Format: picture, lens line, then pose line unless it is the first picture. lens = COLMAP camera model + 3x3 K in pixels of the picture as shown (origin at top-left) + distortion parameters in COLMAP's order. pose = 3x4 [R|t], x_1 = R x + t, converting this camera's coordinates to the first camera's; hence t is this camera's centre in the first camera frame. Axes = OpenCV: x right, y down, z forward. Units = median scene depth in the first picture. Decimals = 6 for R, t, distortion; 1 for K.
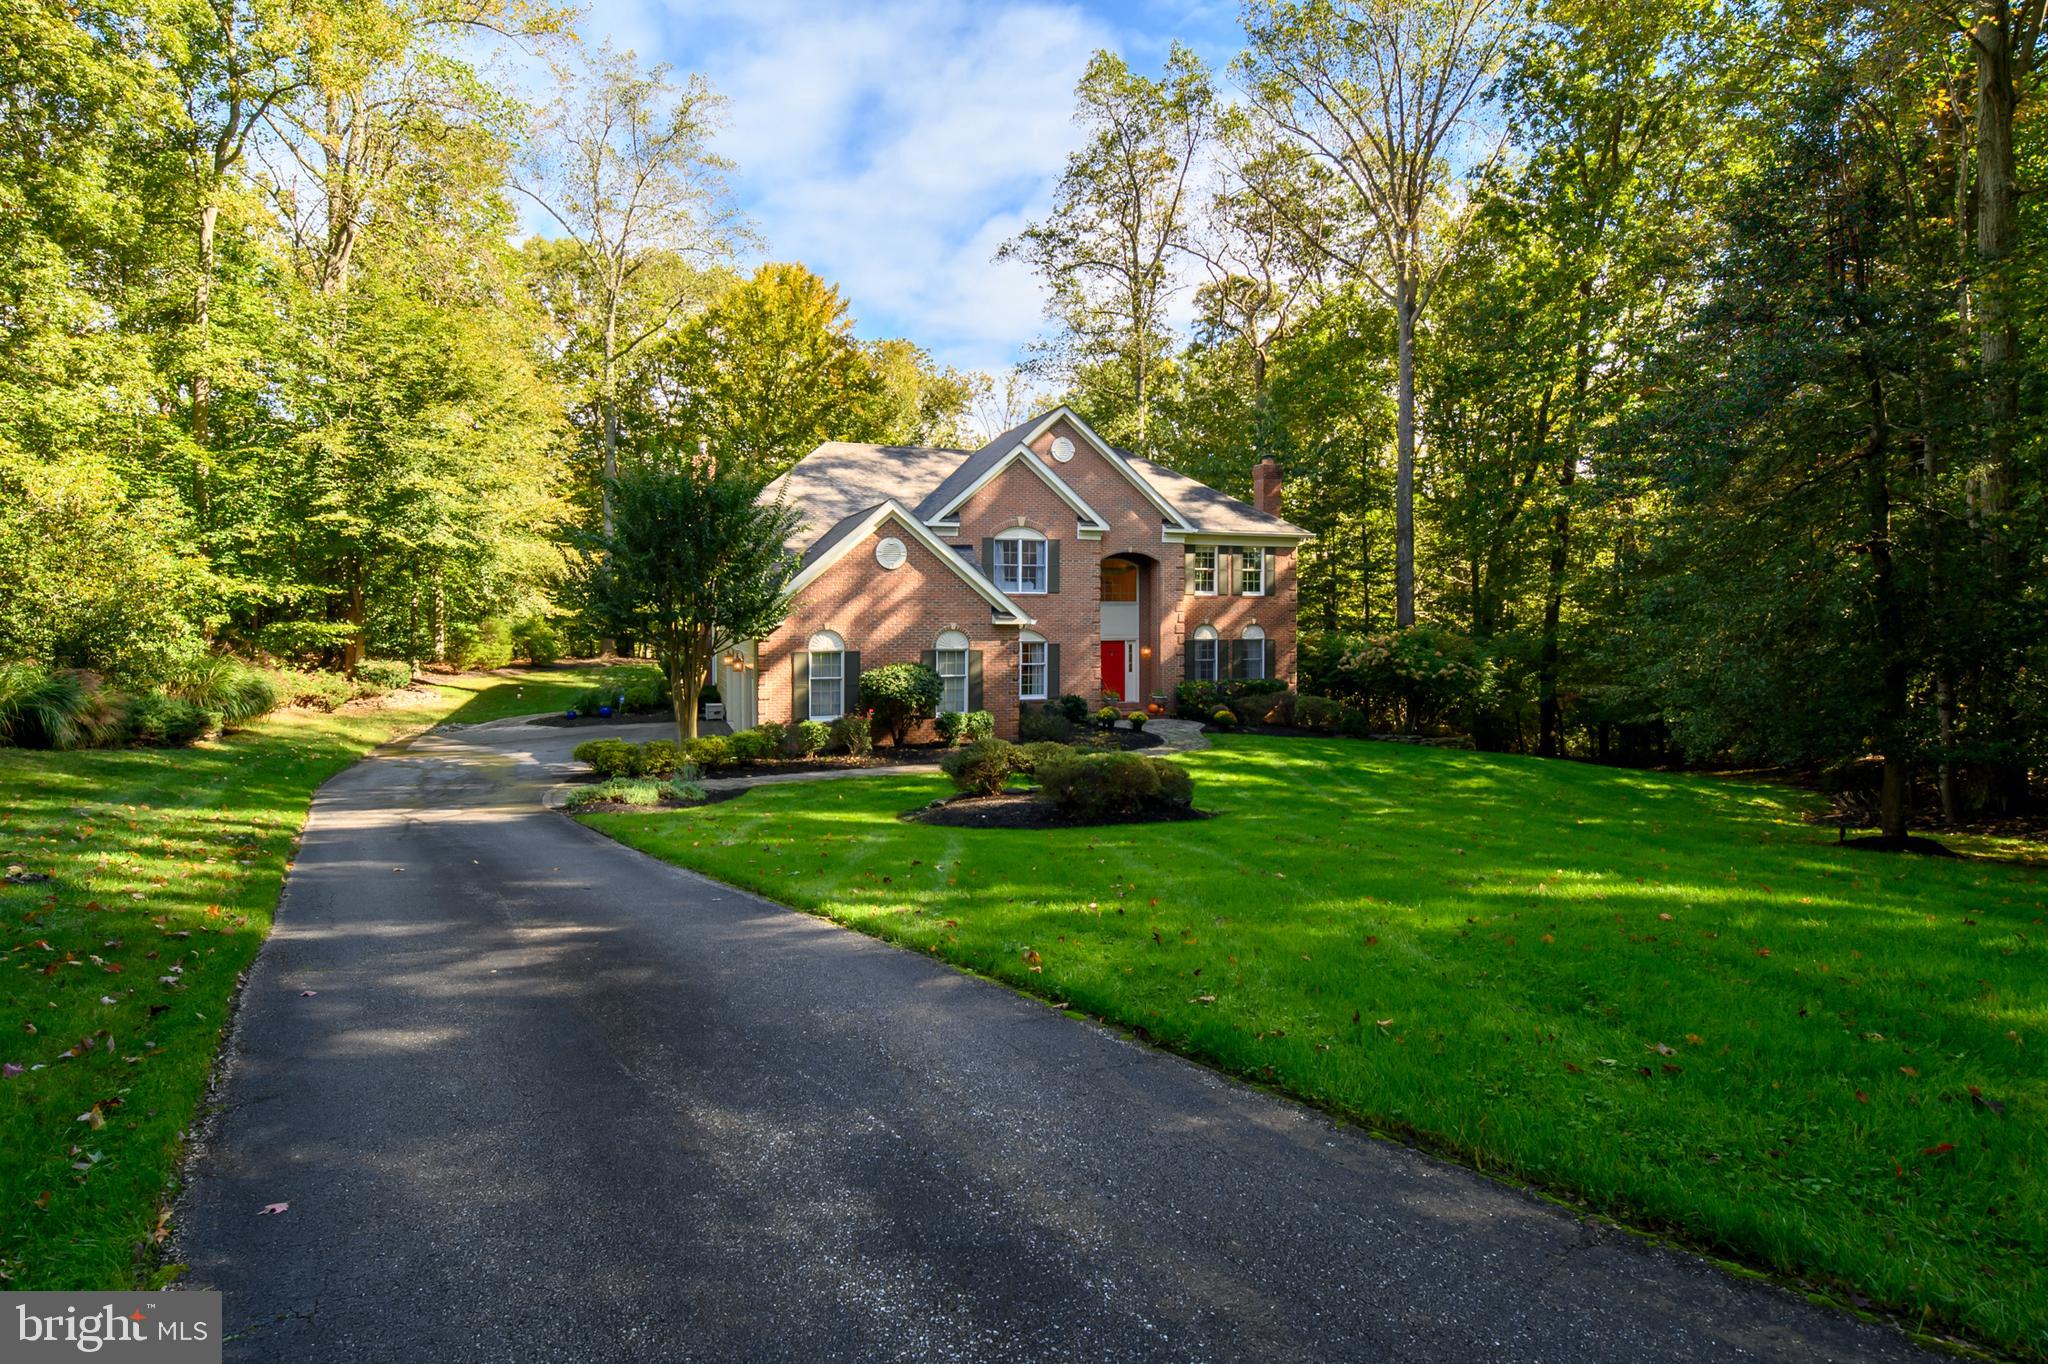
lens RADIAL K [[1111.4, 0, 1016.2], [0, 1111.4, 614.0], [0, 0, 1]] dist [0.001687, -0.000020]
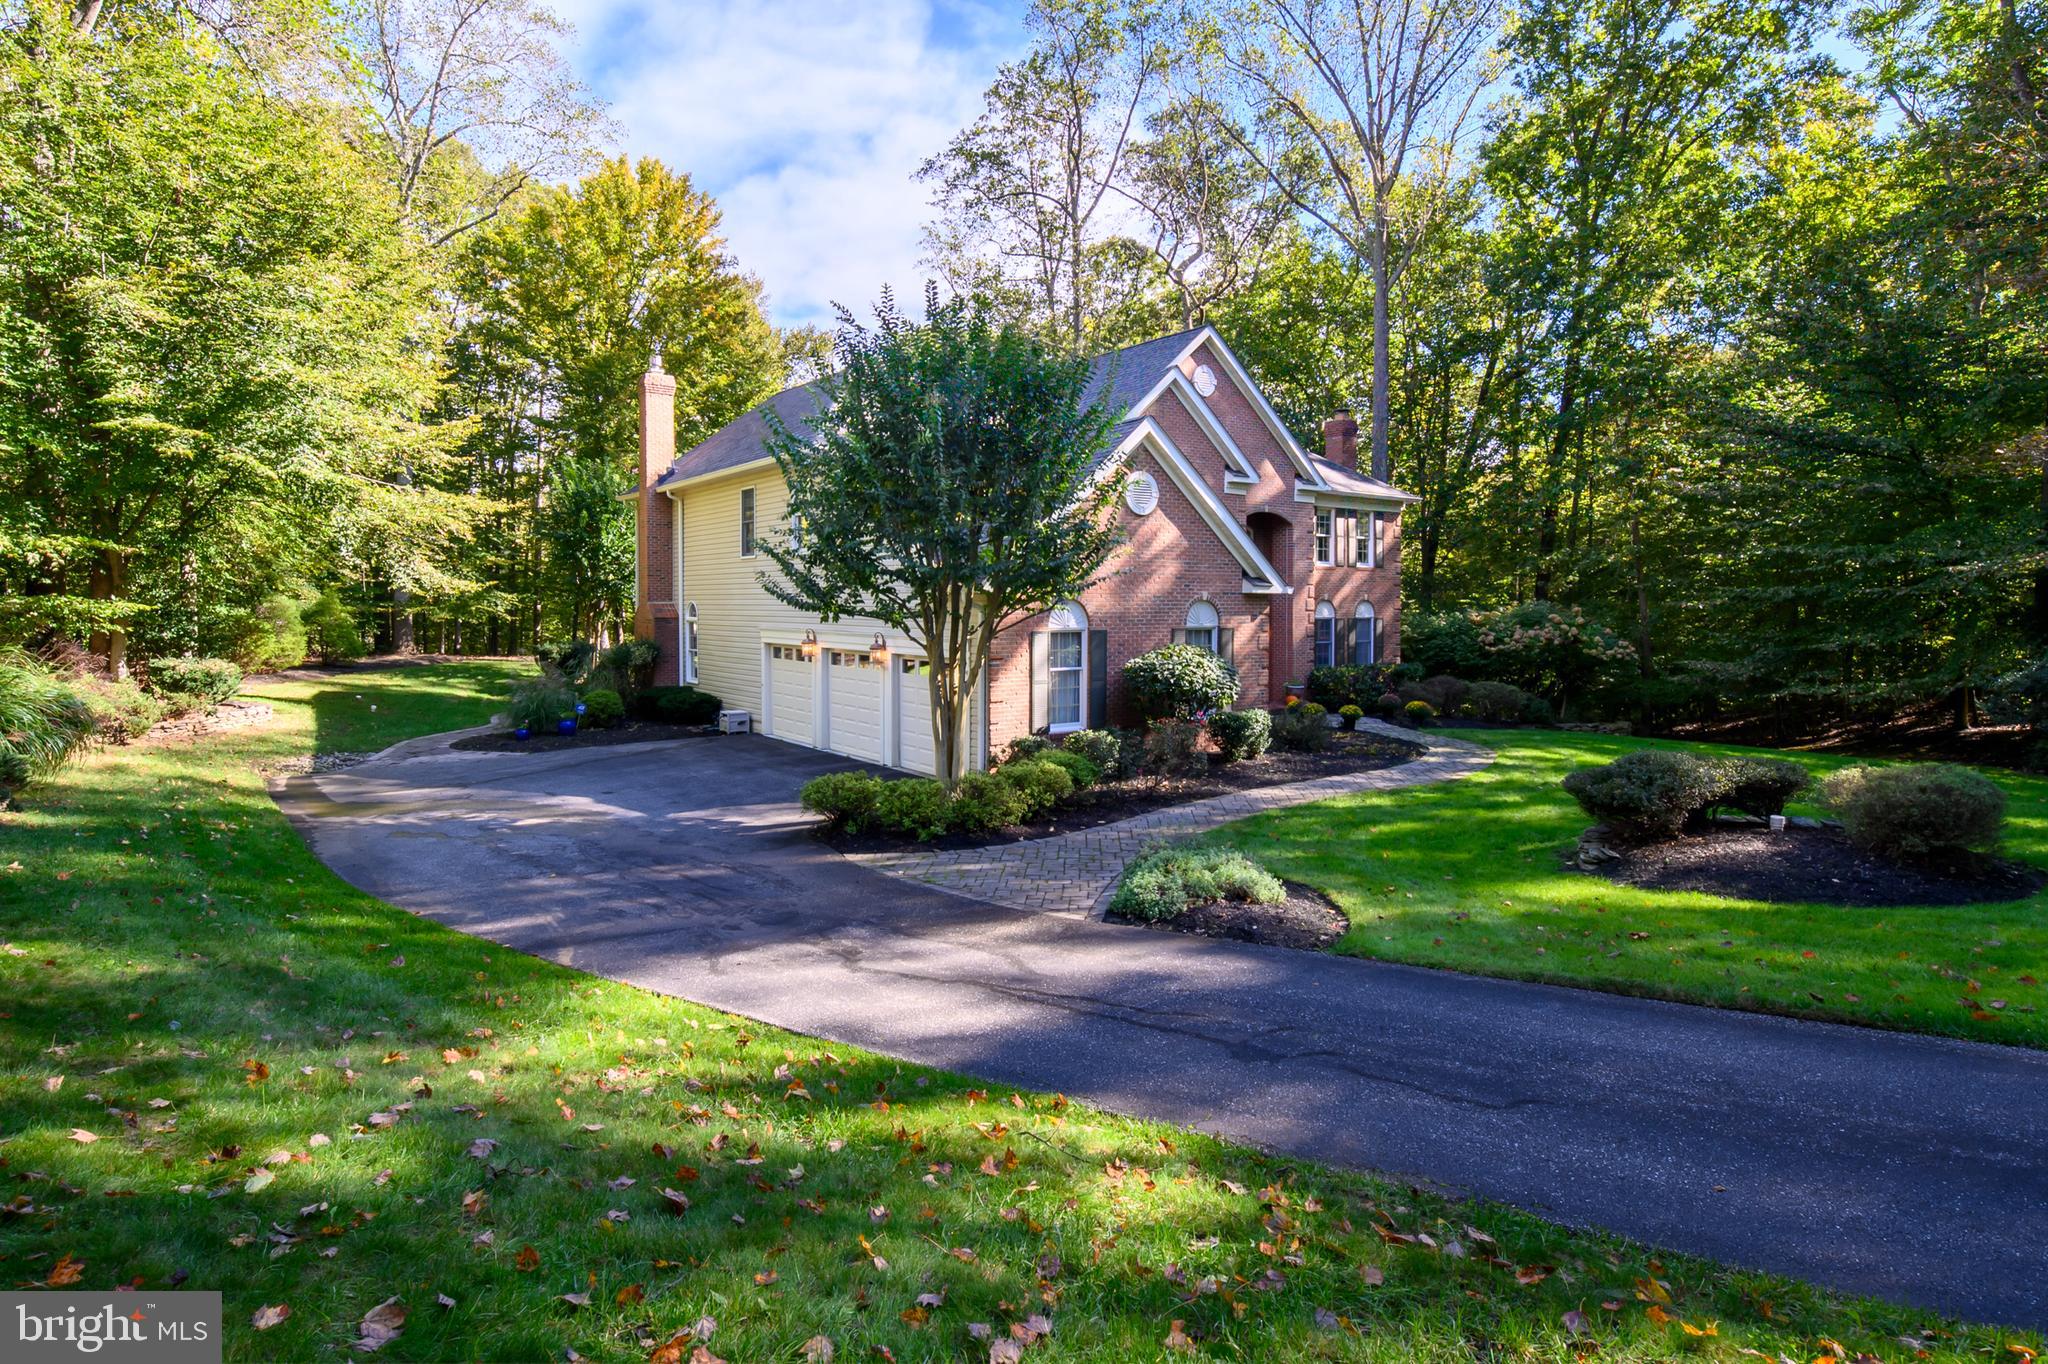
lens RADIAL K [[1111.4, 0, 1016.2], [0, 1111.4, 614.0], [0, 0, 1]] dist [0.001687, -0.000020]
pose [[0.957619, -0.004205, 0.288006, -0.307643], [0.002857, 0.999983, 0.005101, 0.015156], [-0.288023, -0.004063, 0.957615, 0.262726]]
